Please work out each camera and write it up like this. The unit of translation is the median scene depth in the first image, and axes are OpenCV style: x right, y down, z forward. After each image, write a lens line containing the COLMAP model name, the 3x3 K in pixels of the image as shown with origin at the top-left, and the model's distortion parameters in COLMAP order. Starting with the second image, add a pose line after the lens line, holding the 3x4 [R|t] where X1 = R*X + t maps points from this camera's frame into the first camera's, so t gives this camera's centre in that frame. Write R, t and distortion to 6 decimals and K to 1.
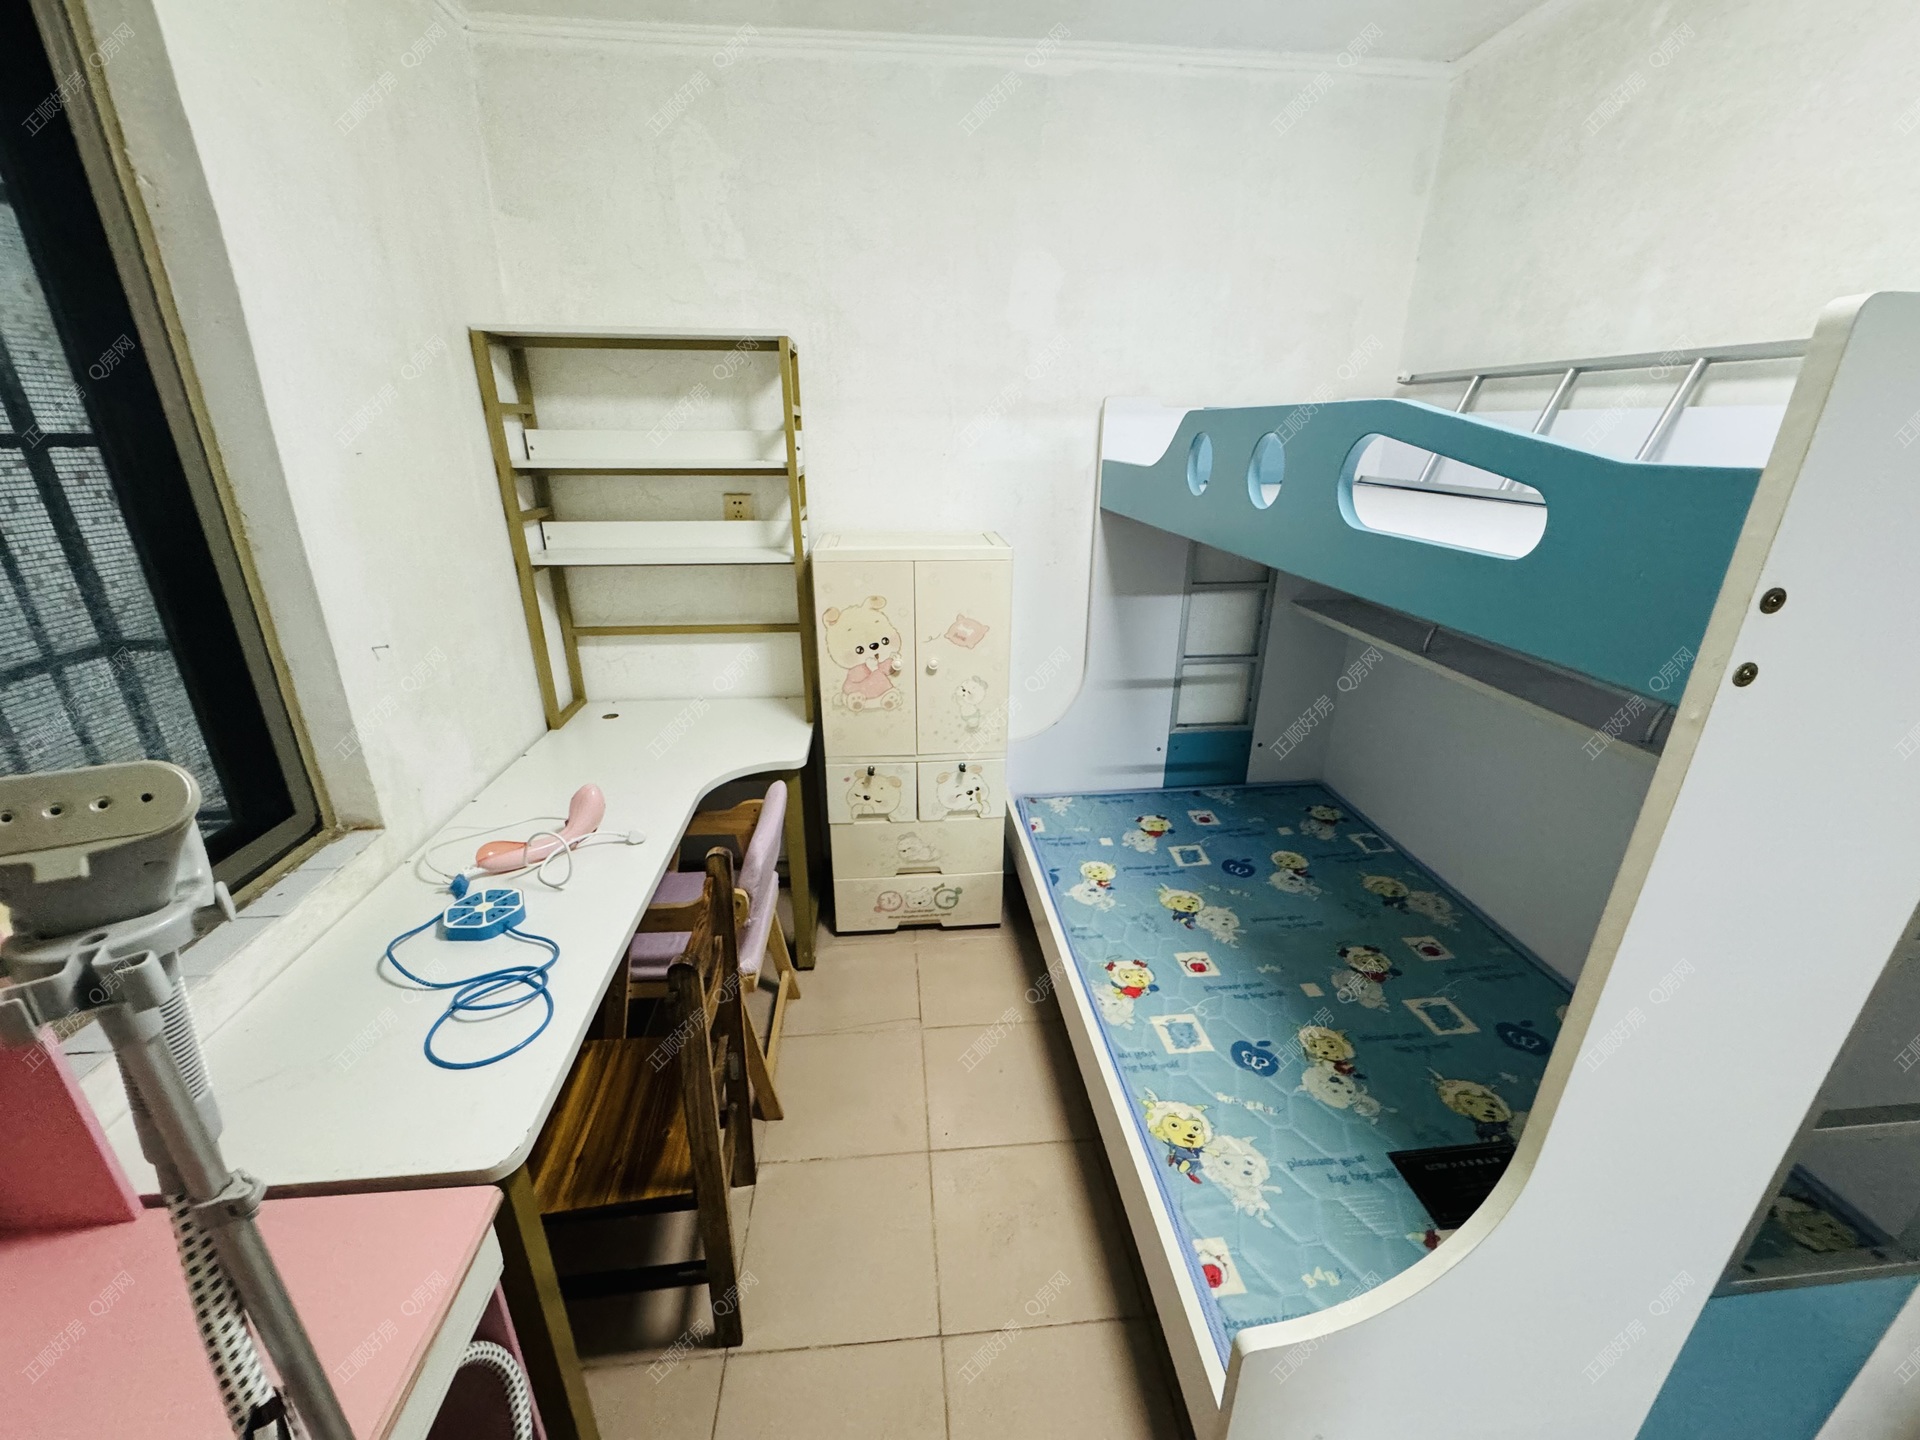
lens RADIAL K [[763.6, 0, 957.4], [0, 763.6, 720.2], [0, 0, 1]] dist [-0.001440, -0.000182]
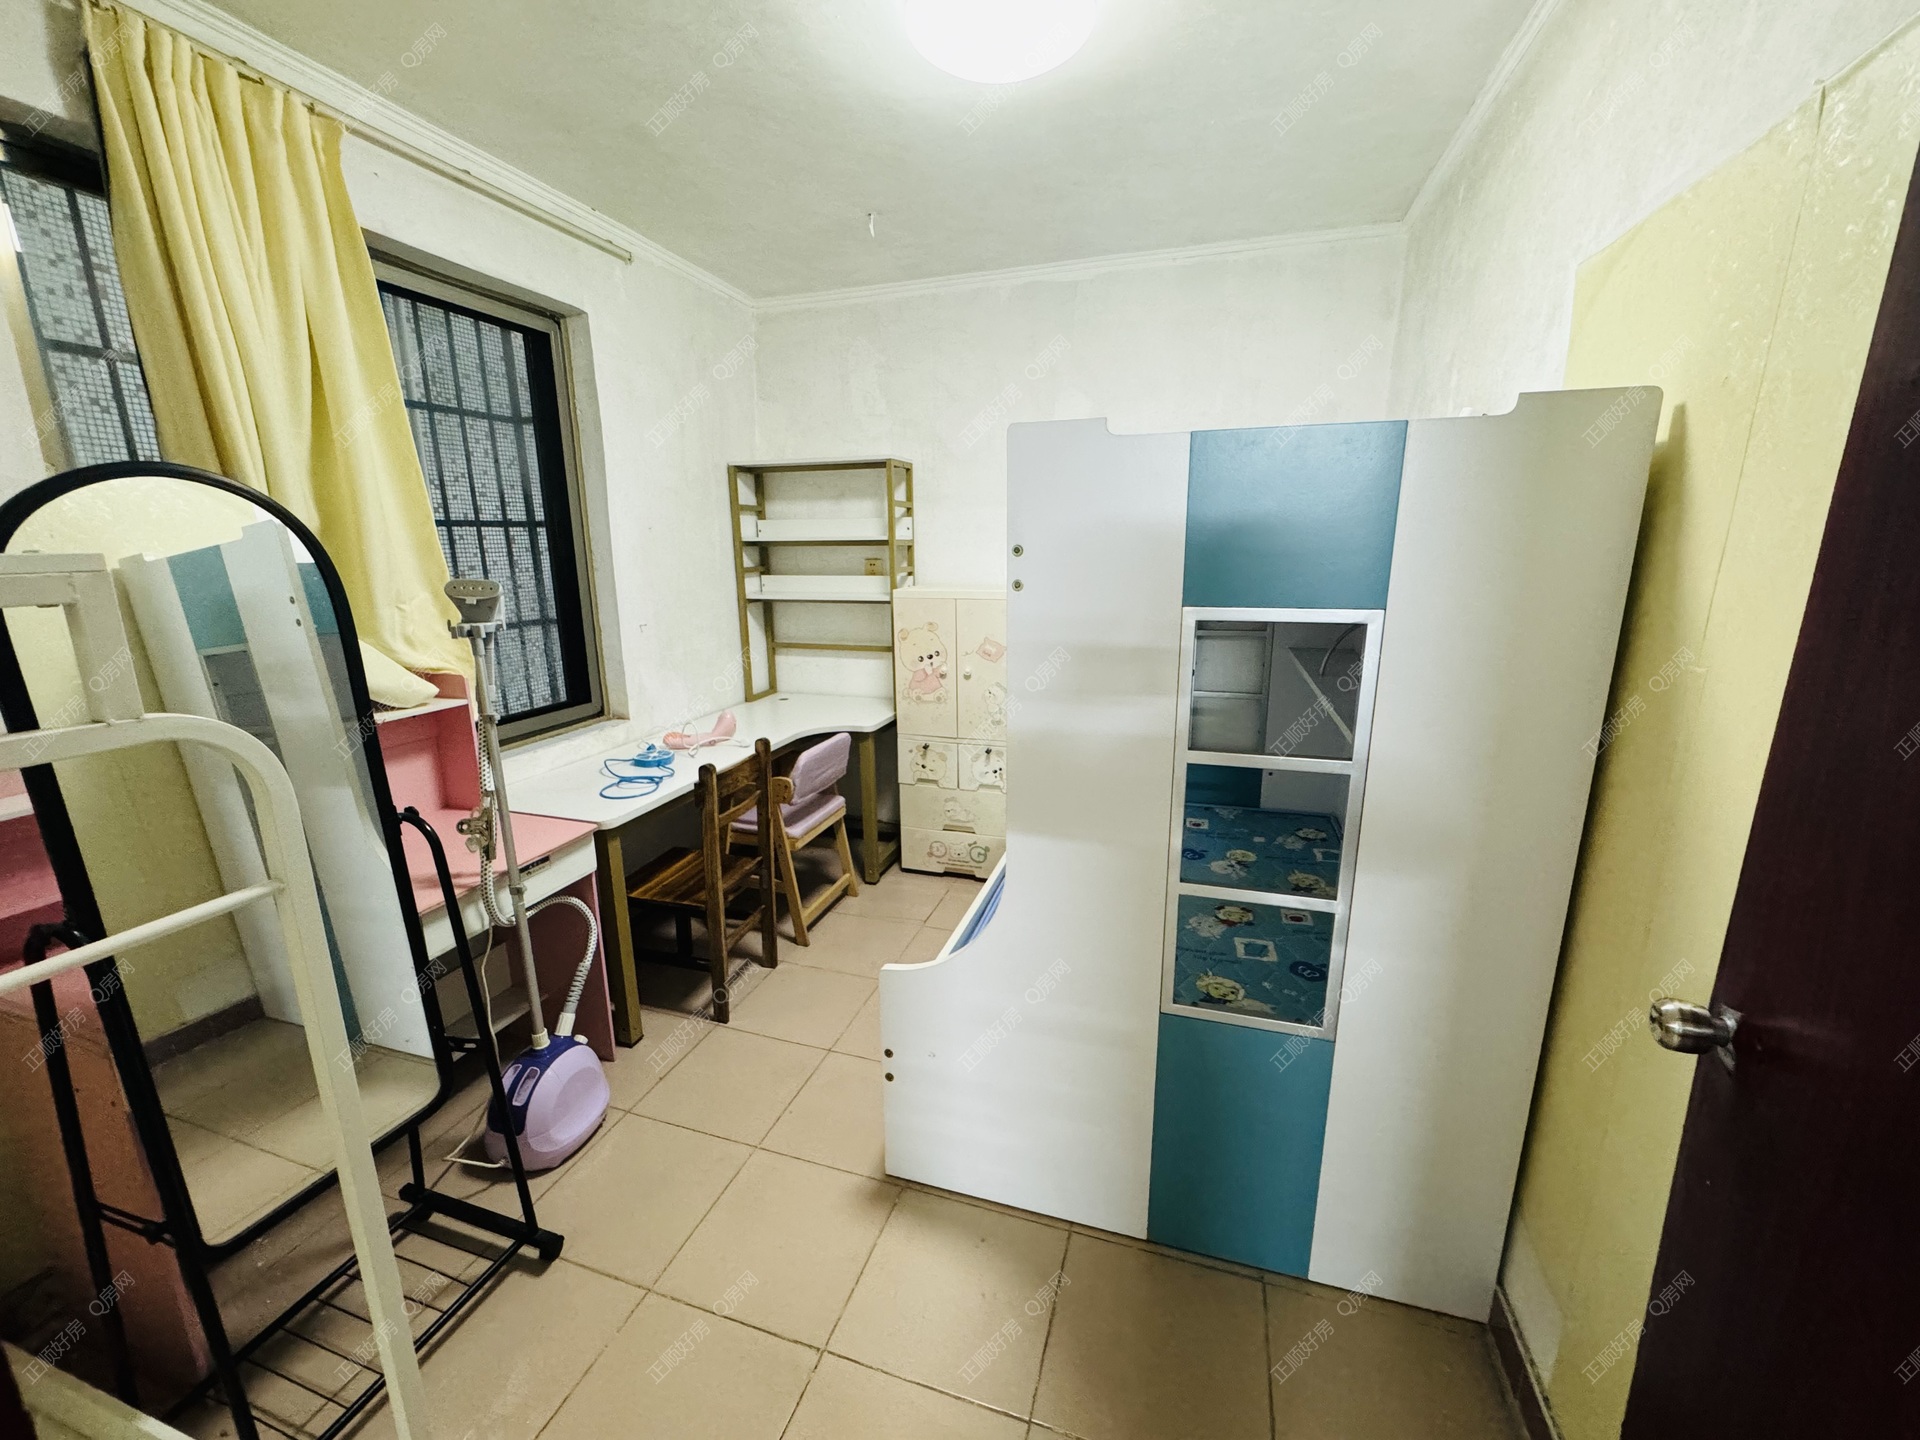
lens RADIAL K [[763.6, 0, 957.4], [0, 763.6, 720.2], [0, 0, 1]] dist [-0.001440, -0.000182]
pose [[0.918205, 0.077097, -0.388531, 0.506912], [-0.127100, 0.986354, -0.104647, 0.166206], [0.375161, 0.145470, 0.915474, -0.293512]]
